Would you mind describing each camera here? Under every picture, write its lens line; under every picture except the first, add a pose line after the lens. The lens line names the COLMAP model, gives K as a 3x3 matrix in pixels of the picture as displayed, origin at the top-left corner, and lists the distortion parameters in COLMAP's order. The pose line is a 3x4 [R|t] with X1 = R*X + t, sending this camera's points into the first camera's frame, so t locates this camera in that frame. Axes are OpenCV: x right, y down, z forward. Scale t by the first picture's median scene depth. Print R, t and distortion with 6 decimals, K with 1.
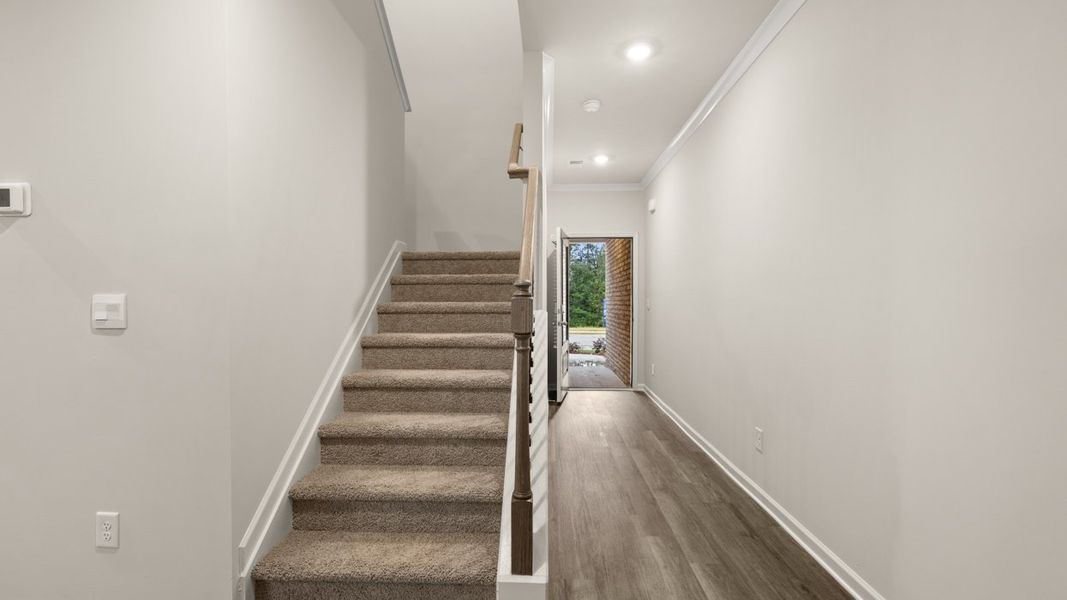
lens RADIAL K [[445.9, 0, 530.1], [0, 445.9, 300.9], [0, 0, 1]] dist [-0.001656, 0.000453]
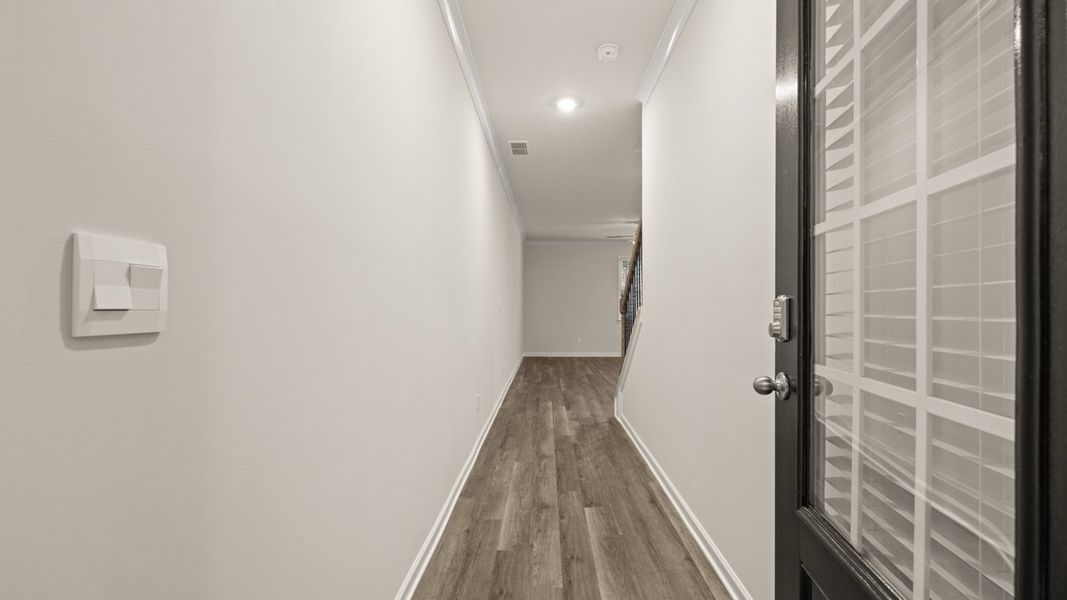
lens RADIAL K [[445.9, 0, 533.9], [0, 445.9, 307.4], [0, 0, 1]] dist [-0.001656, 0.000453]
pose [[-0.999833, 0.001901, -0.018200, 0.397808], [0.001922, 0.999997, -0.001163, 0.029435], [0.018198, -0.001198, -0.999834, 2.515362]]
